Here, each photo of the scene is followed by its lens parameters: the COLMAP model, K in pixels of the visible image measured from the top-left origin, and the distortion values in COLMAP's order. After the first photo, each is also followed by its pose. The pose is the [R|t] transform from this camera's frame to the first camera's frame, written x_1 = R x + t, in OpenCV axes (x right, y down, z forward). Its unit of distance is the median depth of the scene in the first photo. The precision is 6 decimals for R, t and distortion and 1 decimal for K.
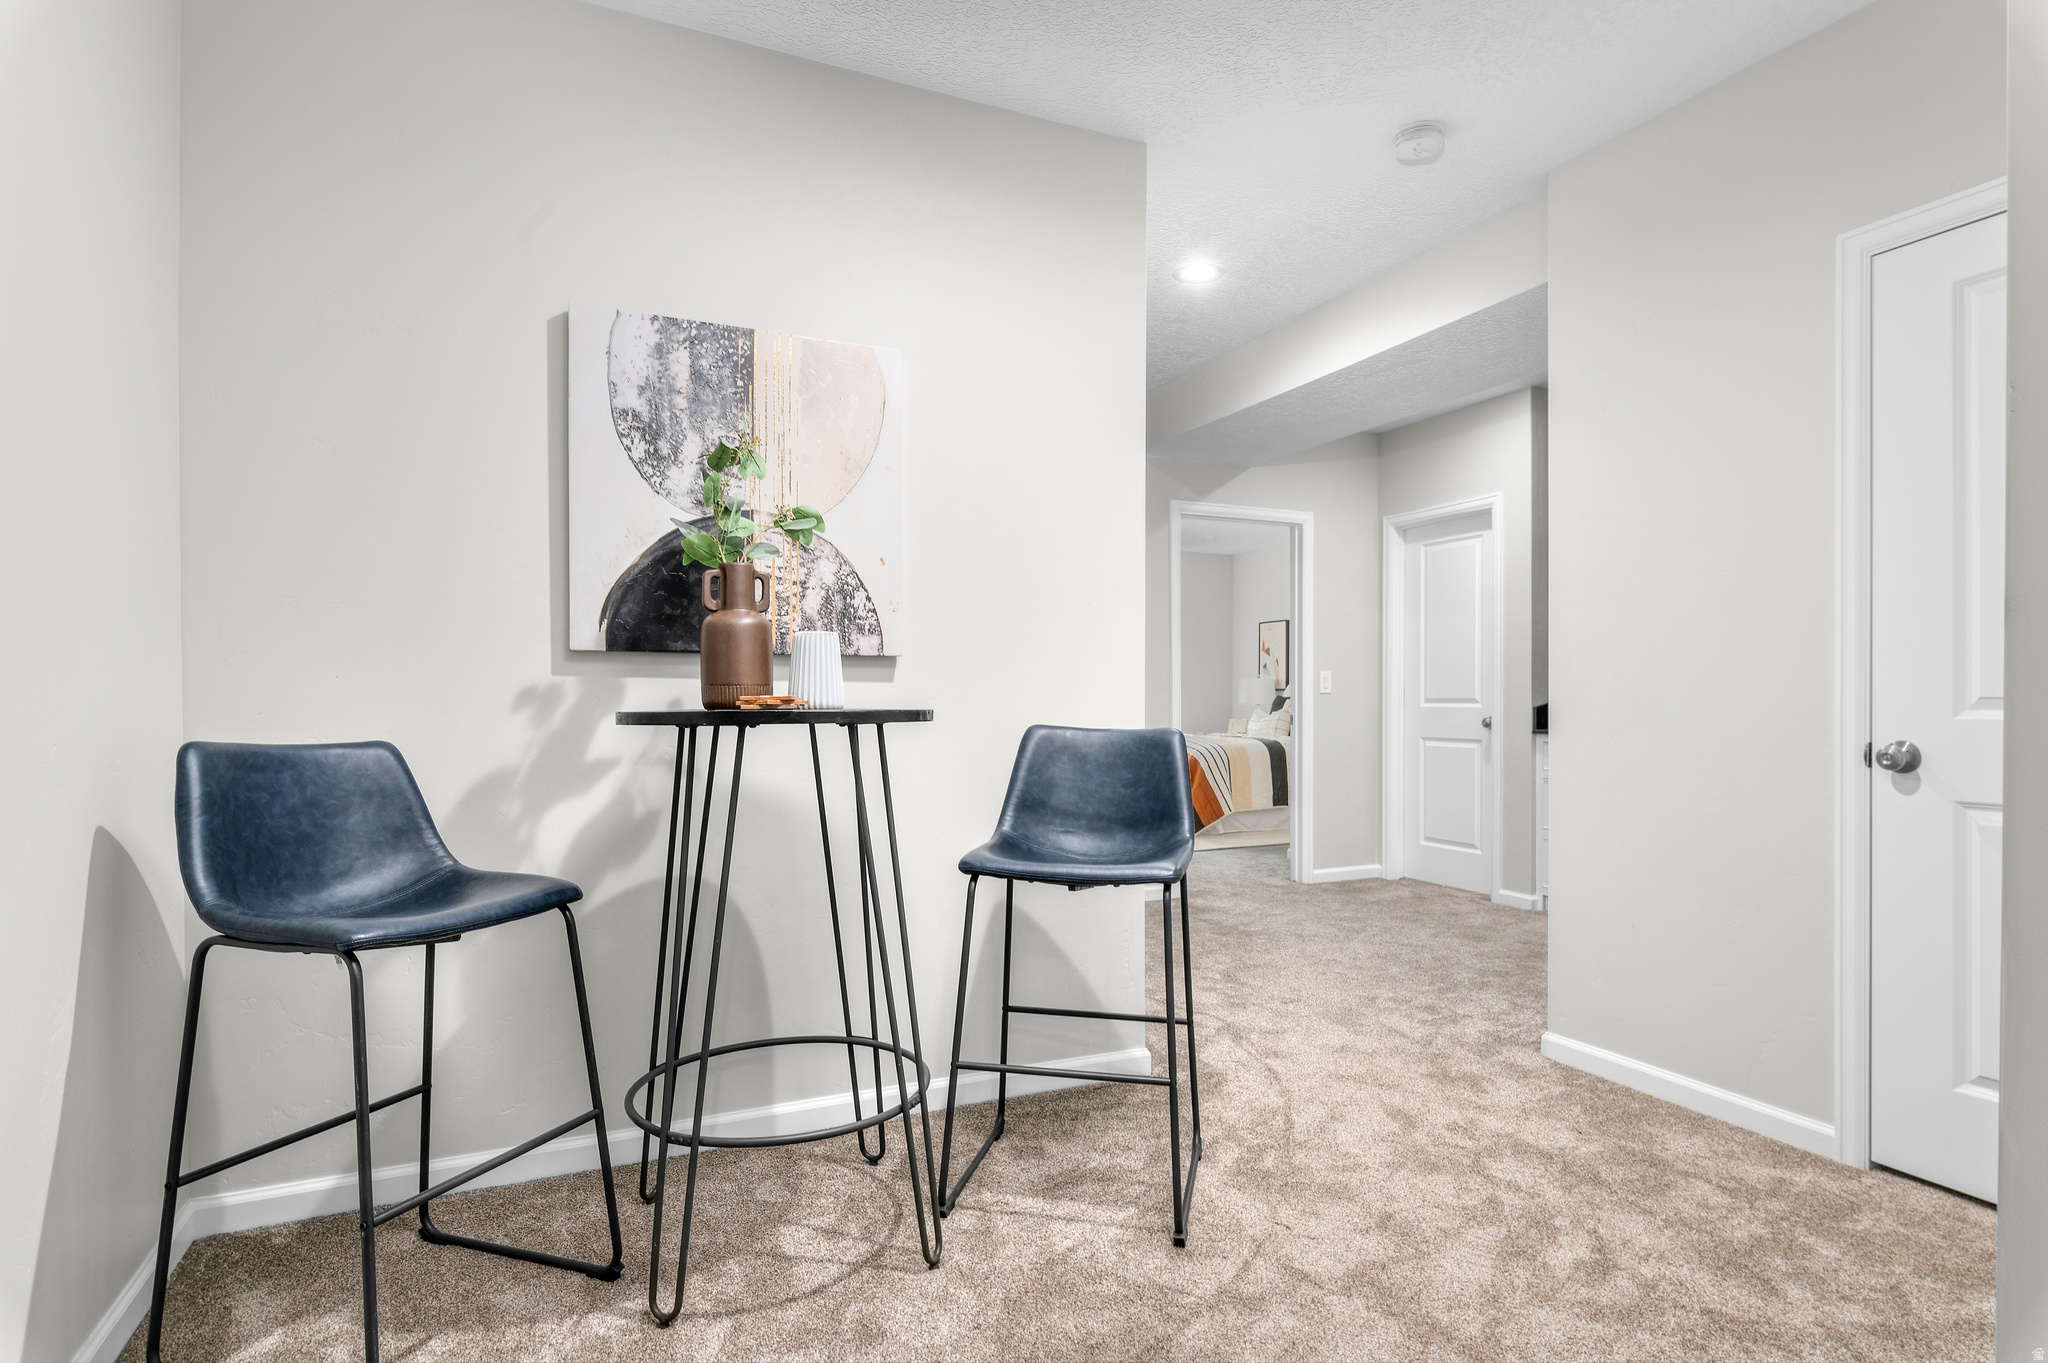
lens RADIAL K [[1081.5, 0, 1036.8], [0, 1081.5, 703.6], [0, 0, 1]] dist [-0.003382, -0.000759]
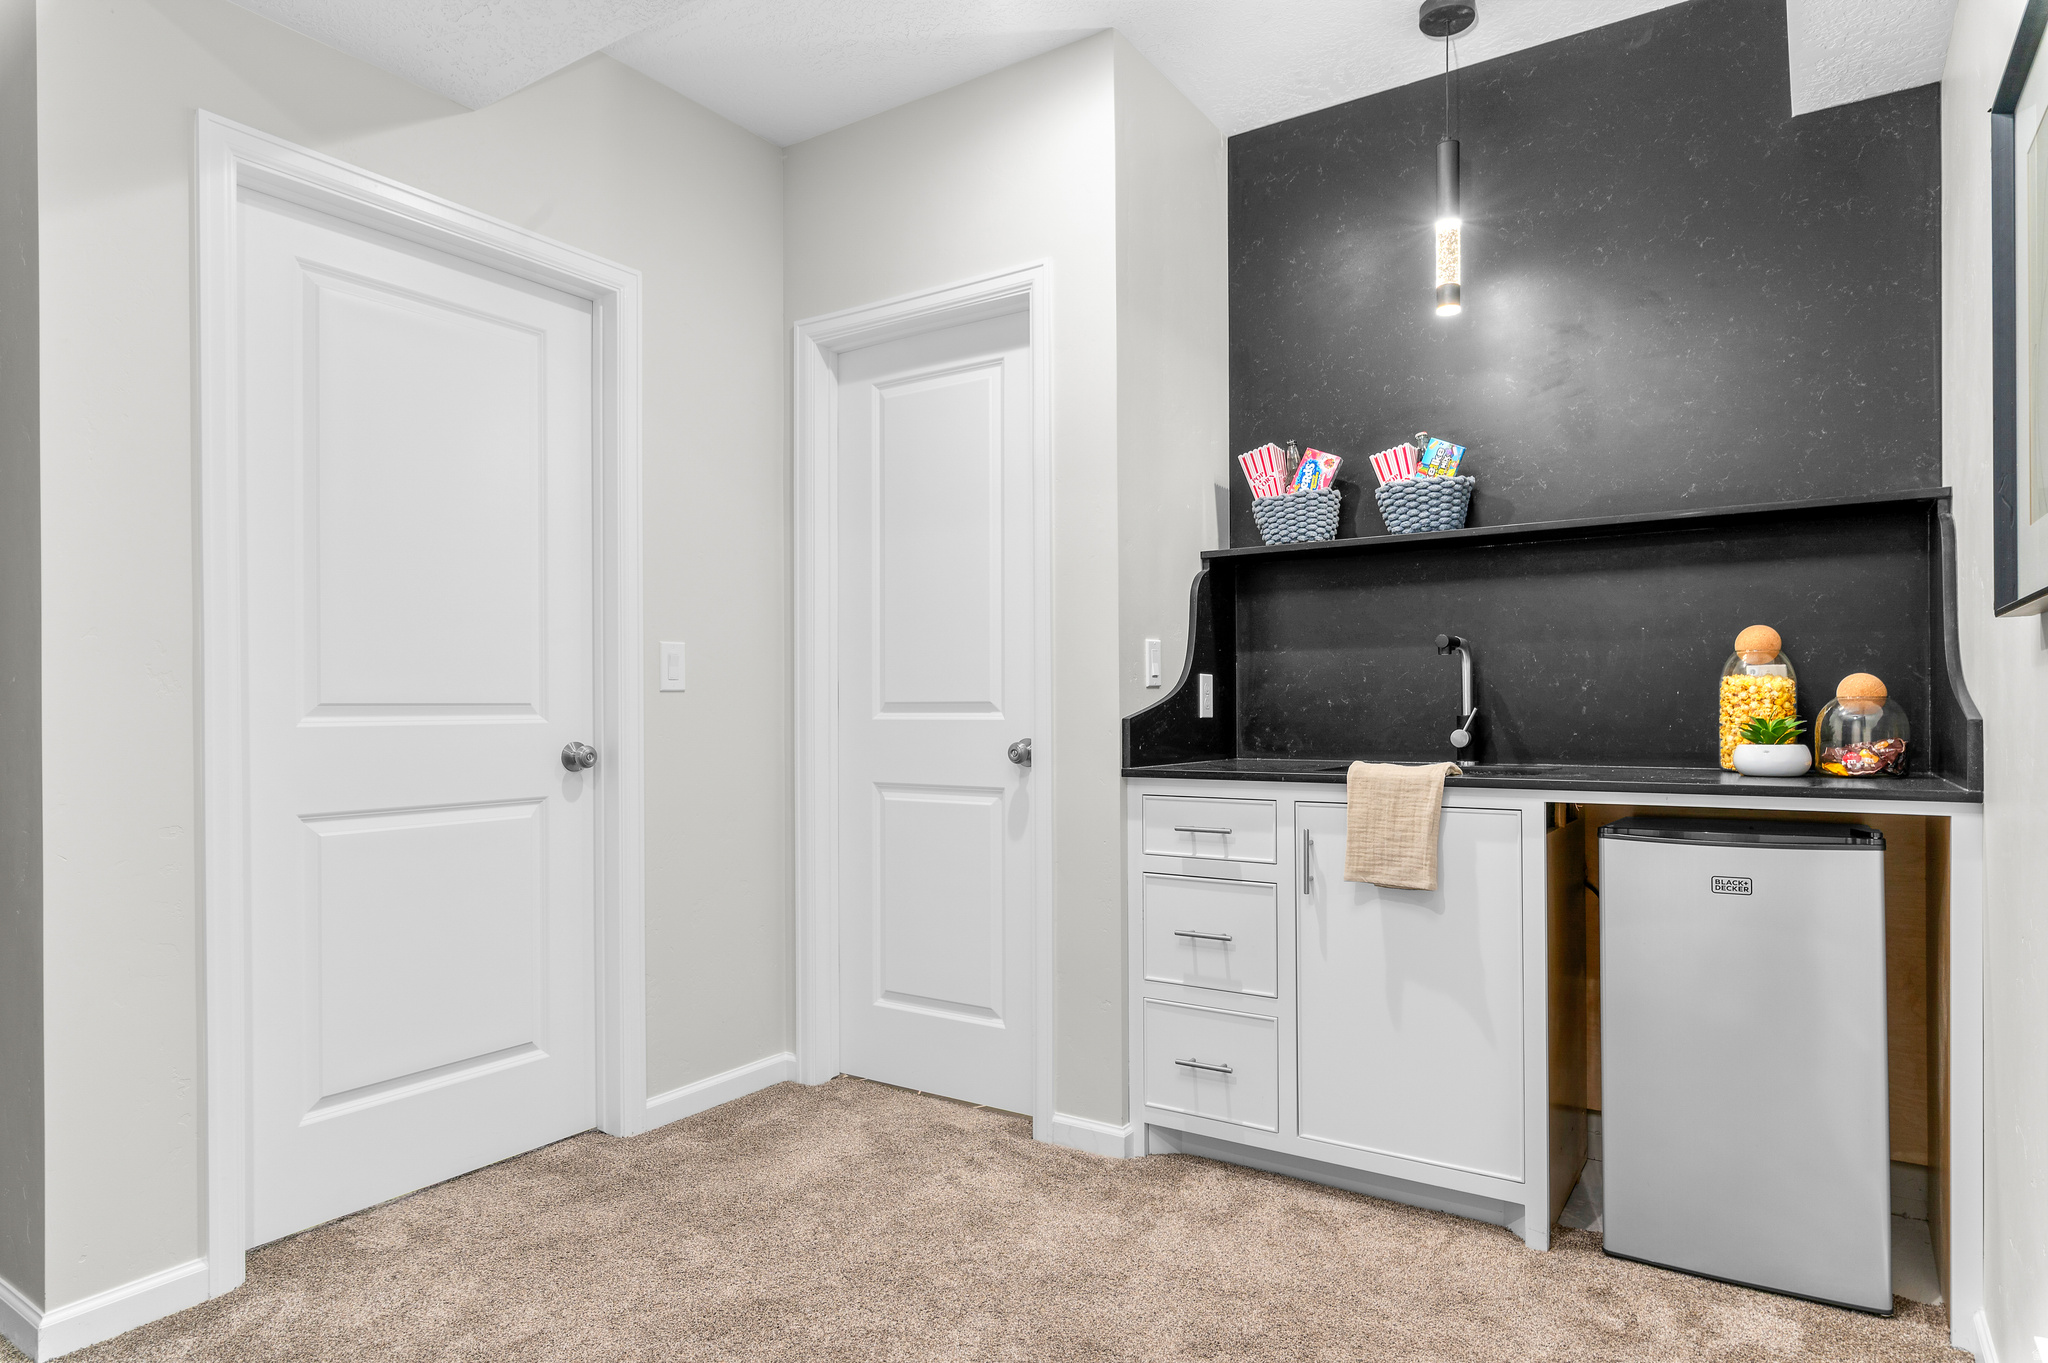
lens RADIAL K [[1168.3, 0, 1031.0], [0, 1168.3, 716.5], [0, 0, 1]] dist [0.004262, 0.000219]
pose [[0.852300, -0.004671, 0.523033, 0.143350], [0.004454, 0.999989, 0.001672, 0.000954], [-0.523035, 0.000904, 0.852311, 0.522959]]
